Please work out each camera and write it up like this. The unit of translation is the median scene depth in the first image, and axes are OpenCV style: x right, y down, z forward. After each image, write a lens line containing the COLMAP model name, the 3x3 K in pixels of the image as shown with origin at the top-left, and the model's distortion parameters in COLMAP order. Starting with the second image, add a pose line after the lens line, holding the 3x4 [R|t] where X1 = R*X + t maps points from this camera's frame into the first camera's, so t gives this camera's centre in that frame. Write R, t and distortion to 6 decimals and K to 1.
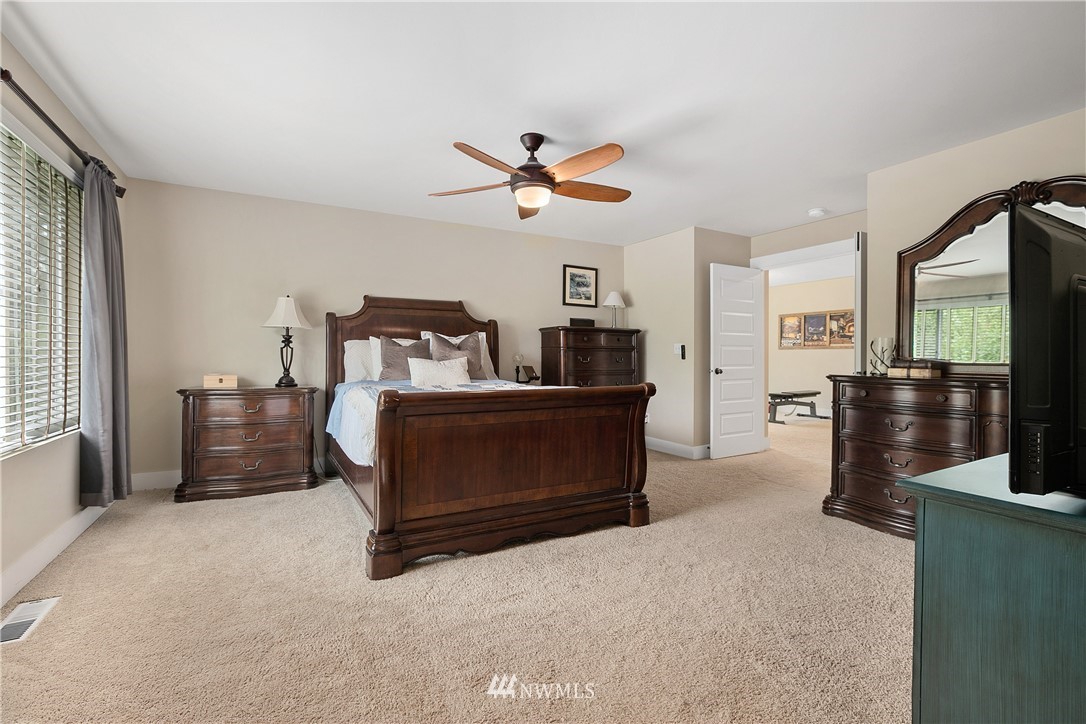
lens RADIAL K [[491.4, 0, 546.8], [0, 491.4, 361.0], [0, 0, 1]] dist [-0.028812, 0.014664]
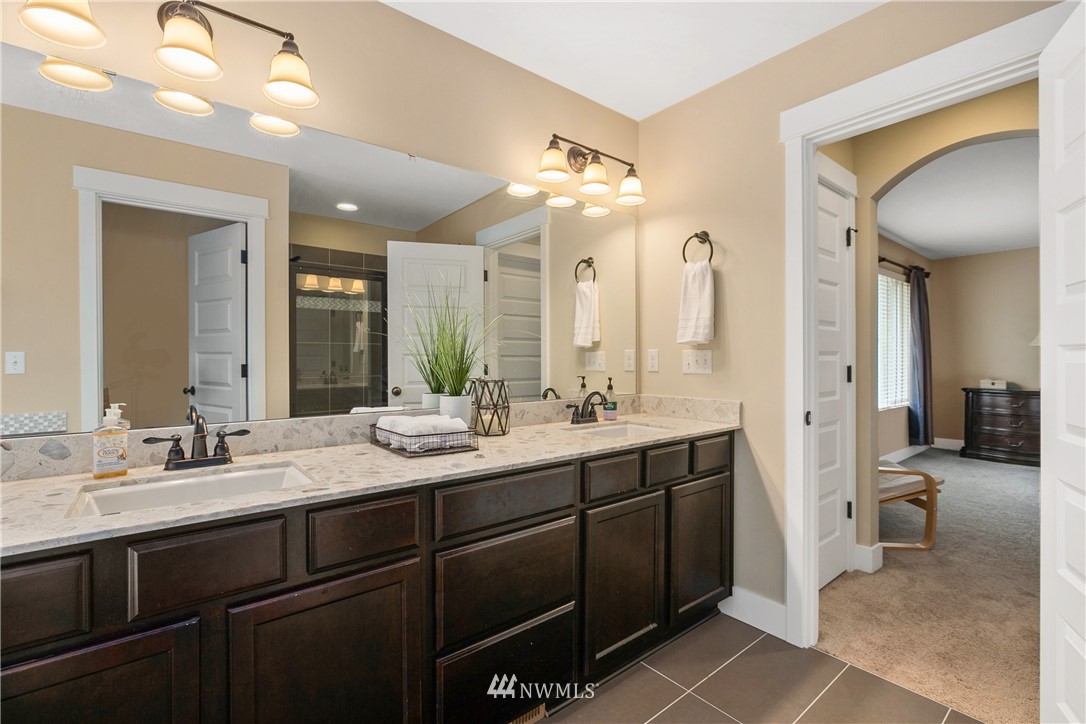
lens RADIAL K [[491.4, 0, 543.5], [0, 491.4, 361.2], [0, 0, 1]] dist [-0.028812, 0.014664]
pose [[0.181002, -0.003047, -0.983478, 0.567209], [-0.000041, 0.999995, -0.003106, -0.024734], [0.983483, 0.000602, 0.181001, -0.652081]]
